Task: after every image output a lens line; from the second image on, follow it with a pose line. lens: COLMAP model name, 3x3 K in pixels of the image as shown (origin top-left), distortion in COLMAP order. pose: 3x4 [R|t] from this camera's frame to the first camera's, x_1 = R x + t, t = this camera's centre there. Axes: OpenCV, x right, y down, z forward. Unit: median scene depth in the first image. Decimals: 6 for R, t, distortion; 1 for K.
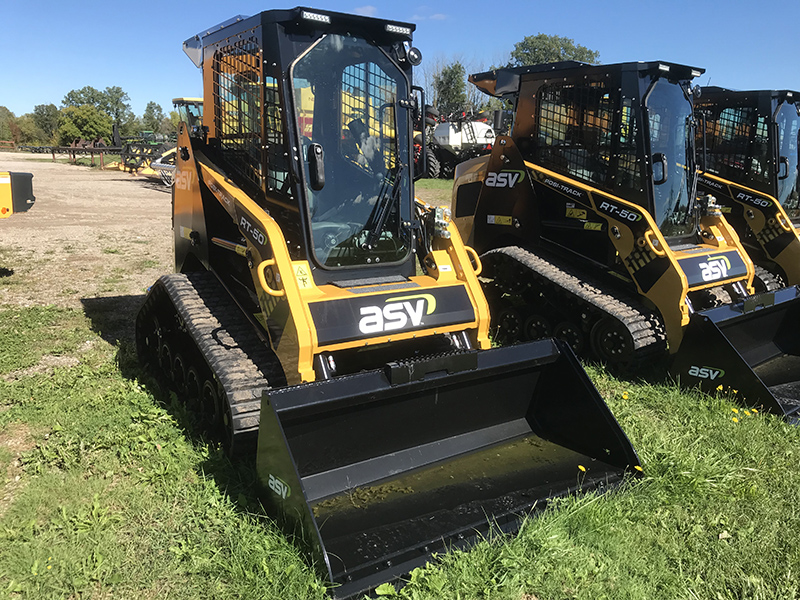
lens RADIAL K [[658.8, 0, 400.0], [0, 658.8, 300.0], [0, 0, 1]] dist [0.011864, -0.006086]
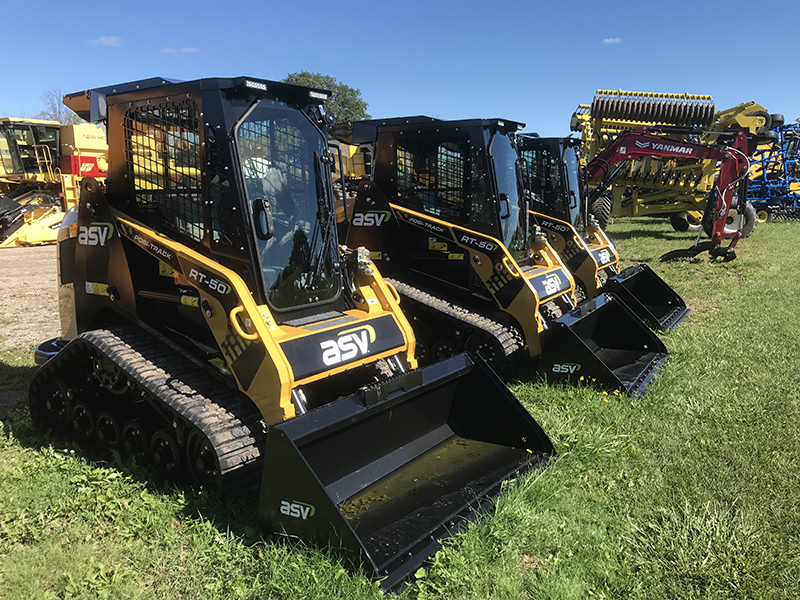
lens RADIAL K [[658.6, 0, 400.0], [0, 658.6, 300.0], [0, 0, 1]] dist [0.059225, -0.119284]
pose [[0.940929, -0.082994, 0.328276, -0.264692], [0.098575, 0.994644, -0.031079, -0.011132], [-0.323938, 0.061603, 0.944070, -0.093204]]
